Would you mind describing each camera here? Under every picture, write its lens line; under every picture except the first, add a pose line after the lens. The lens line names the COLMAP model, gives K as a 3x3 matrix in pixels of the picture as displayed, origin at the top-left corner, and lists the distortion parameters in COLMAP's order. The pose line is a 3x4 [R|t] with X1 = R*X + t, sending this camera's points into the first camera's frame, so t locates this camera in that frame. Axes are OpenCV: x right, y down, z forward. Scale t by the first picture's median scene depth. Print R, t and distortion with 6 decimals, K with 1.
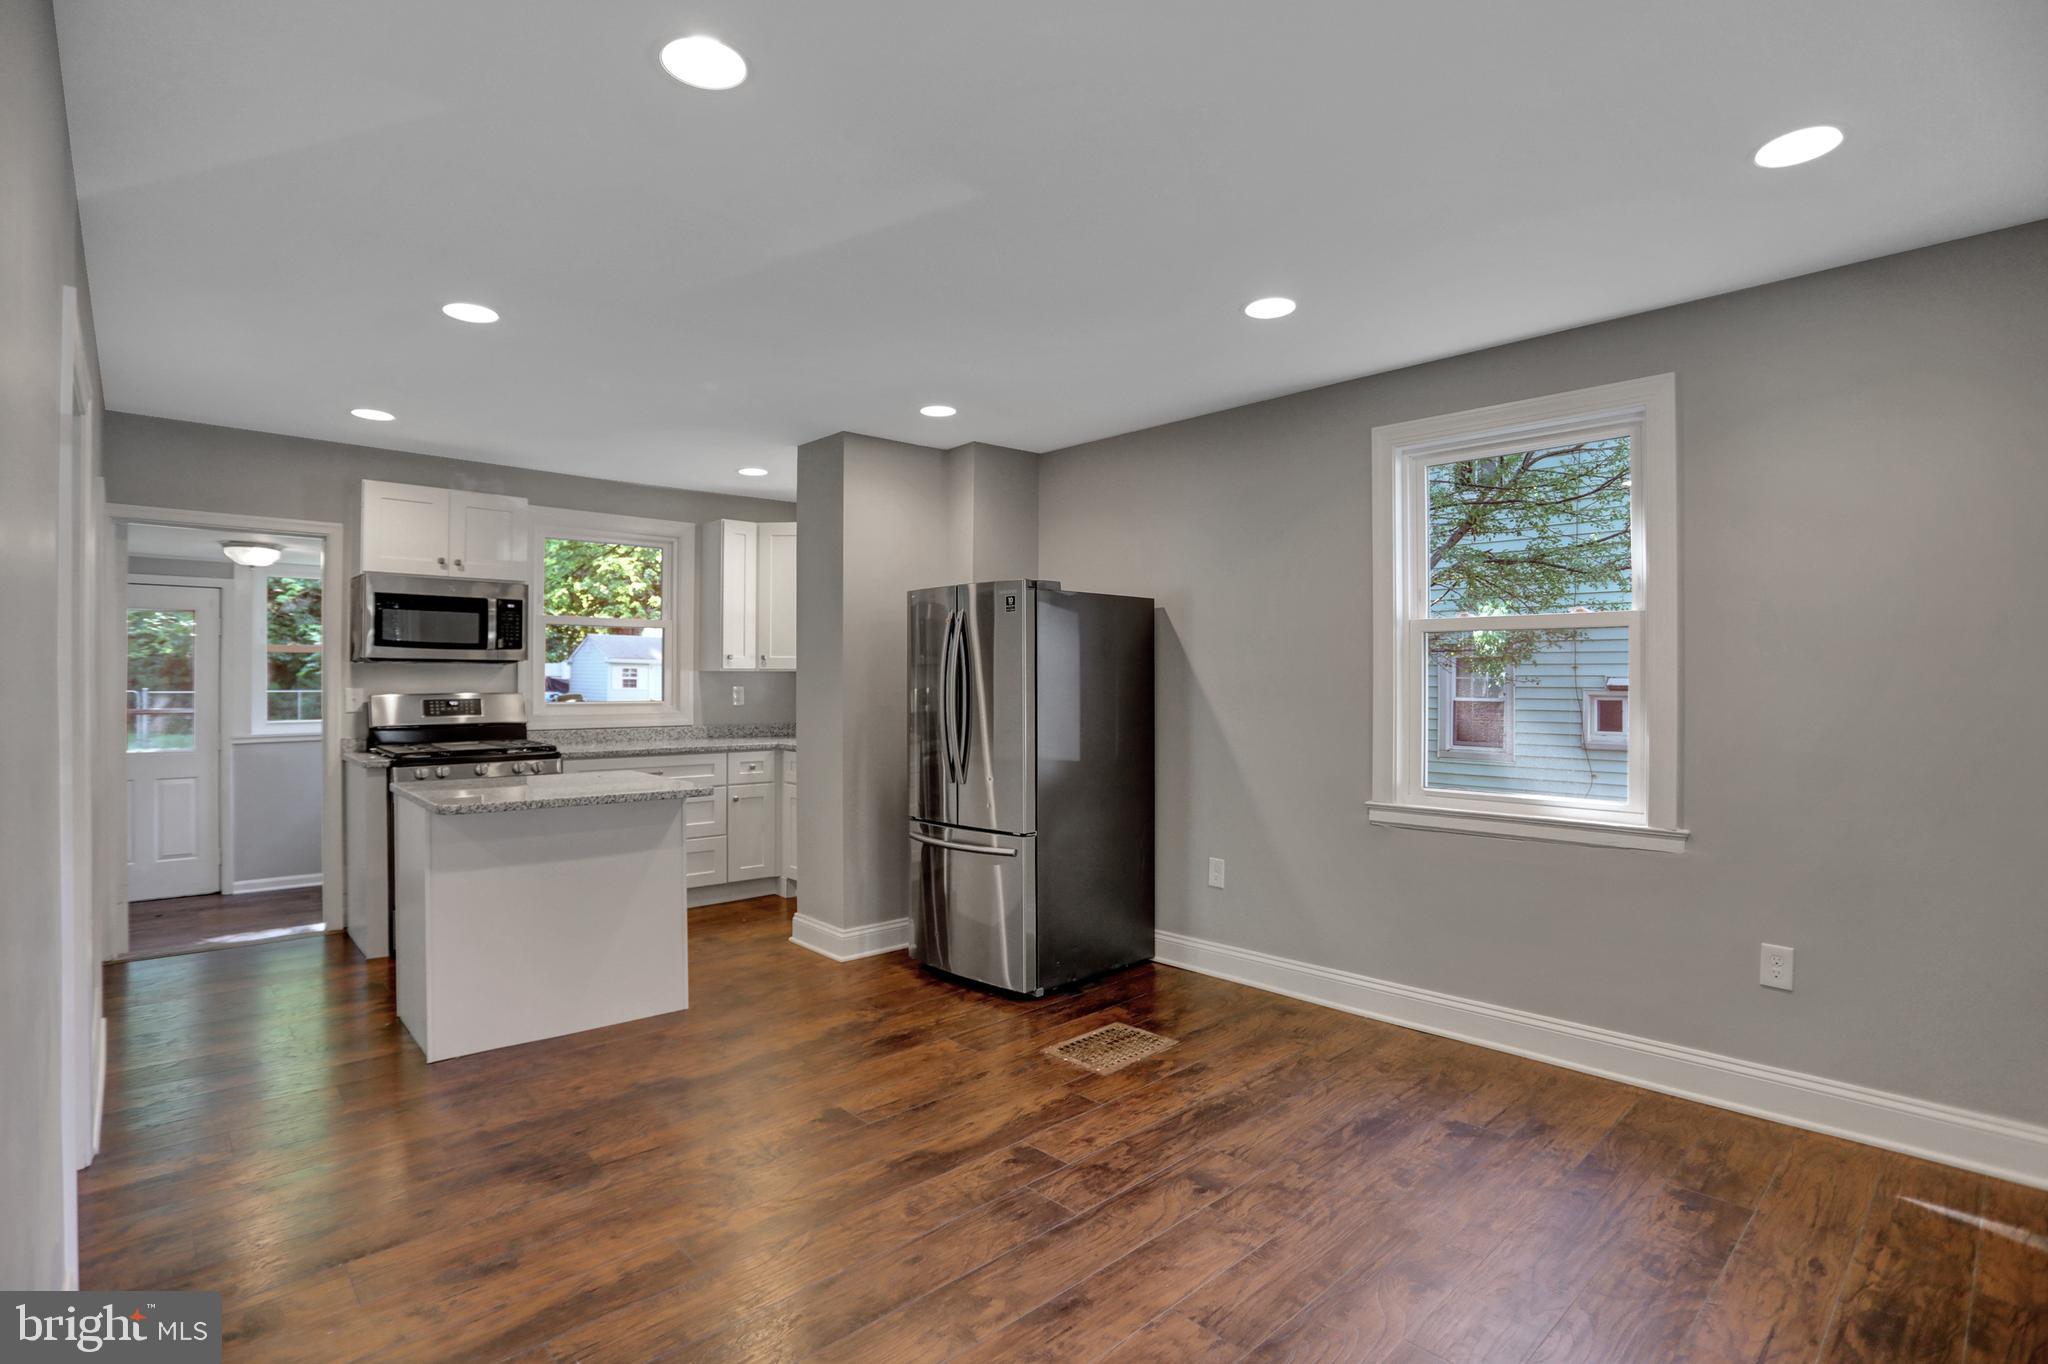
lens RADIAL K [[993.3, 0, 1031.8], [0, 993.3, 678.3], [0, 0, 1]] dist [-0.077868, 0.026695]
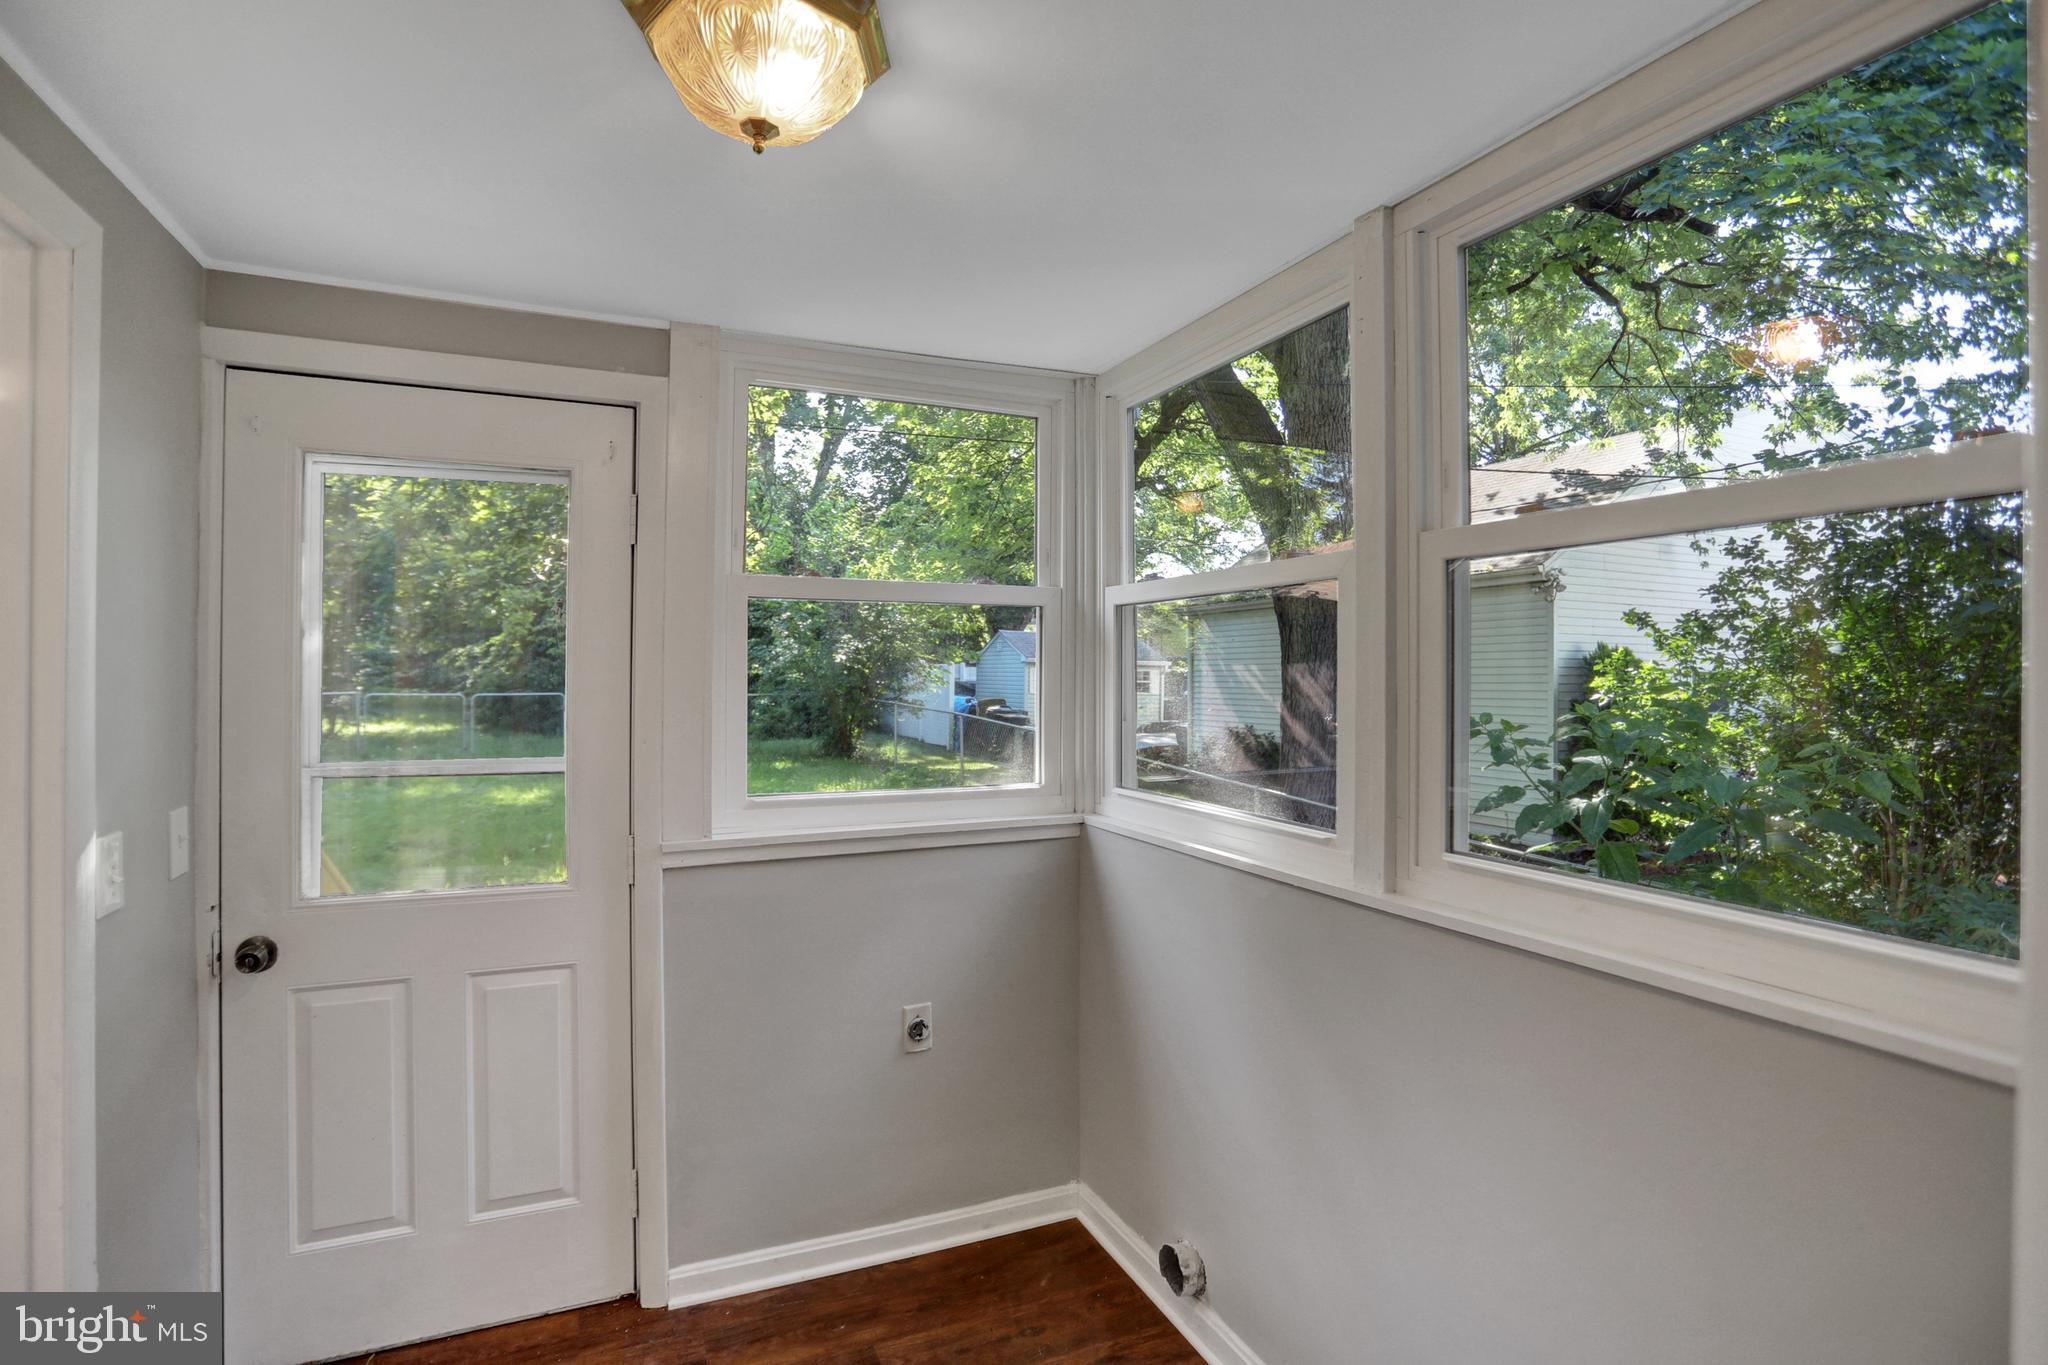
lens RADIAL K [[1027.2, 0, 1024.0], [0, 1027.2, 682.5], [0, 0, 1]] dist [-0.084045, 0.034701]
pose [[0.941555, 0.003198, -0.336843, -0.770515], [-0.003605, 0.999993, -0.000582, 0.004154], [0.336839, 0.001762, 0.941561, 0.907112]]
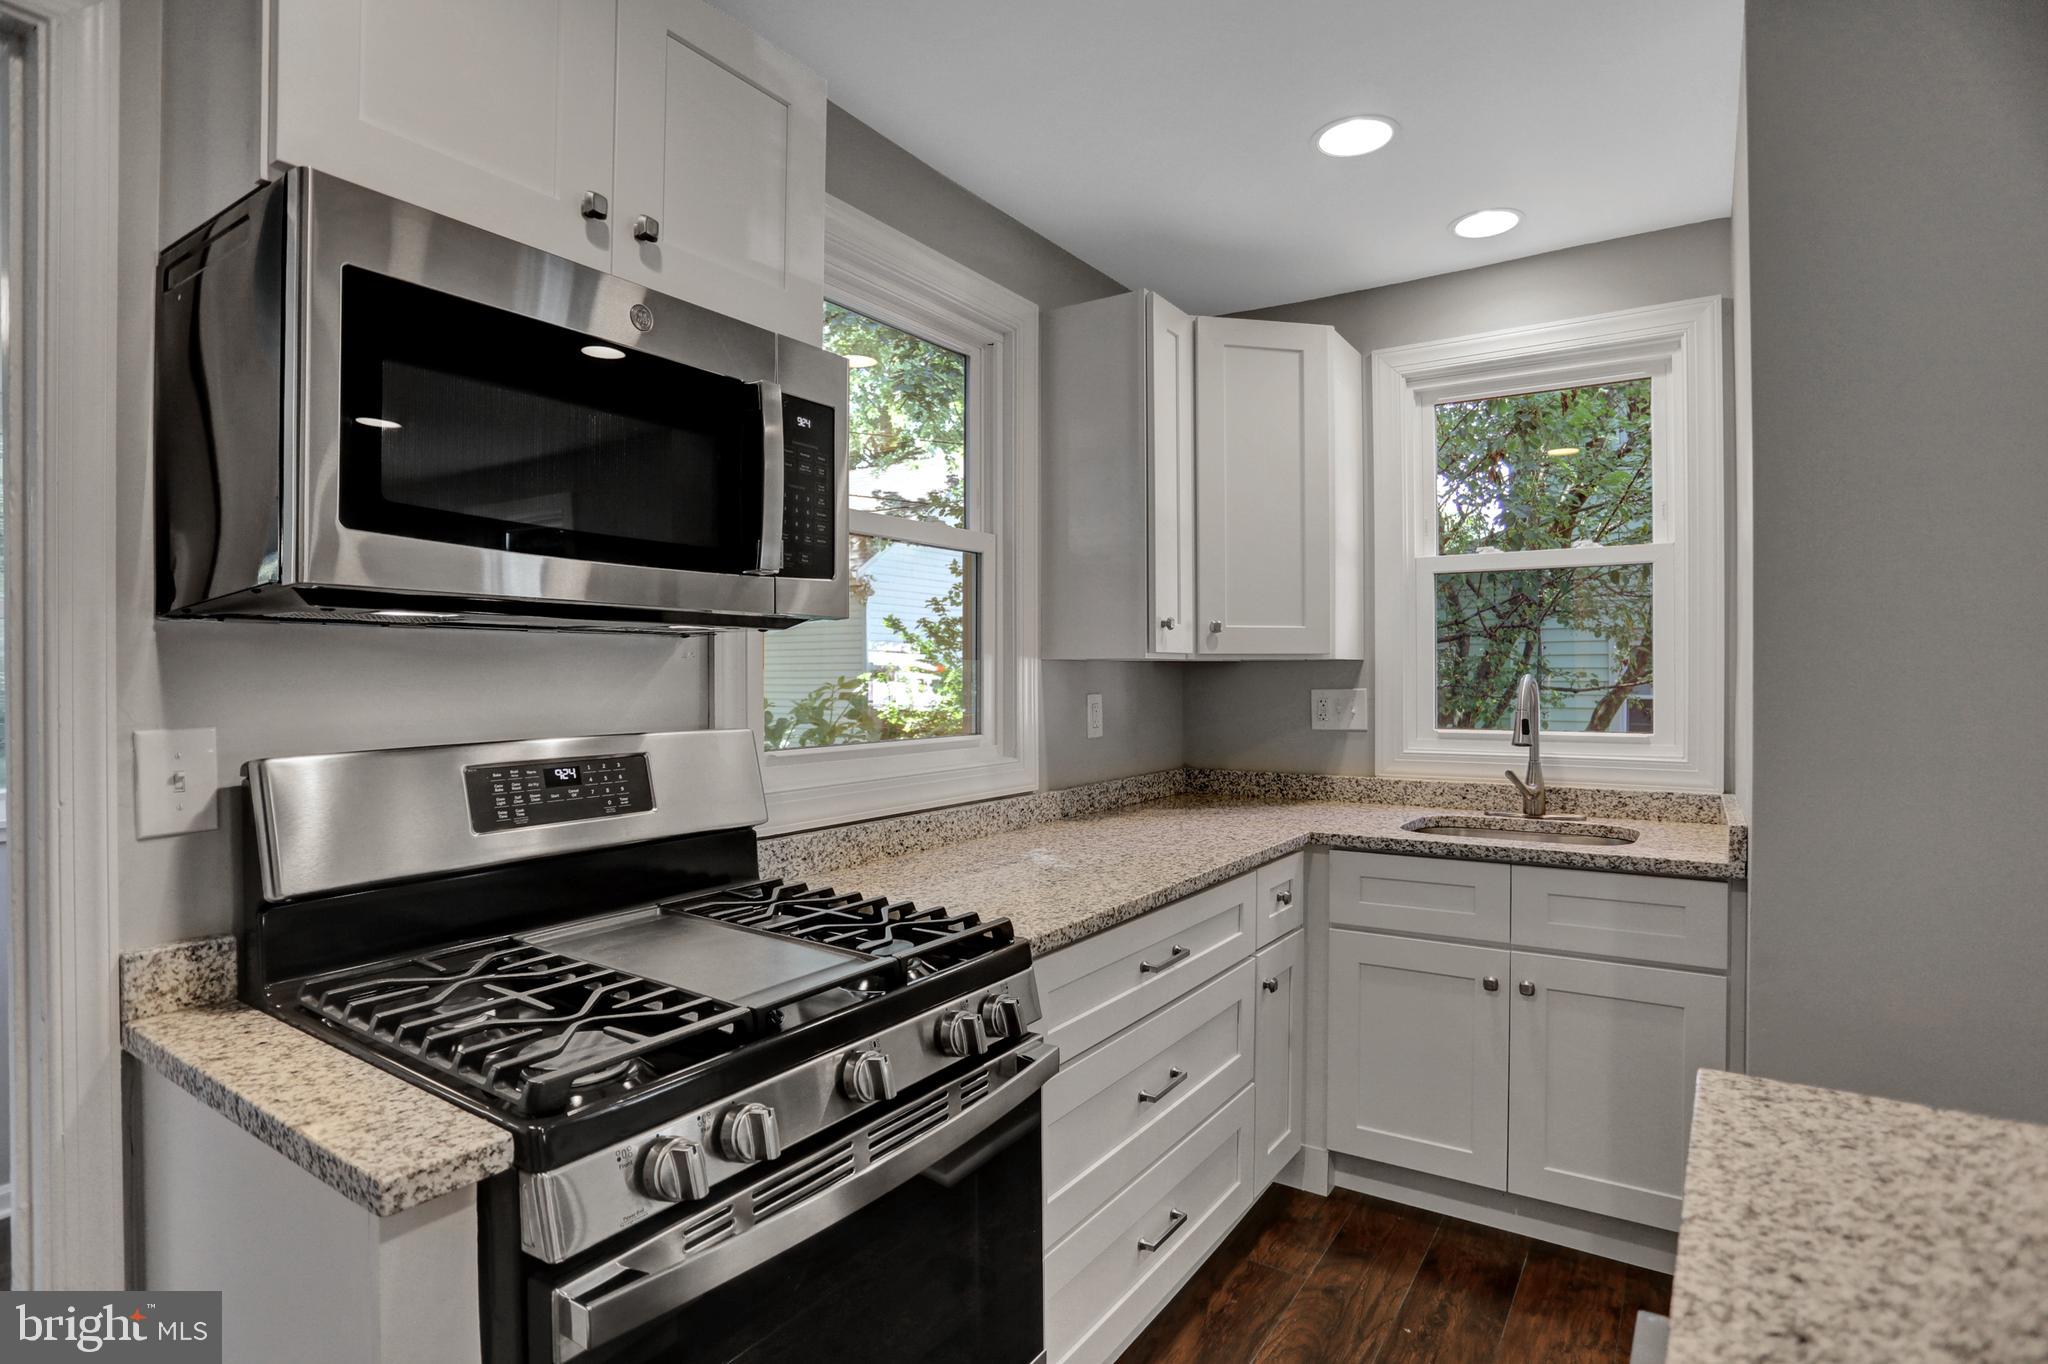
lens RADIAL K [[1055.2, 0, 1043.8], [0, 1055.2, 674.3], [0, 0, 1]] dist [-0.080145, 0.034740]
pose [[0.973996, -0.006791, 0.226463, -0.554969], [0.007087, 0.999975, -0.000491, -0.001297], [-0.226454, 0.002083, 0.974020, 0.714914]]
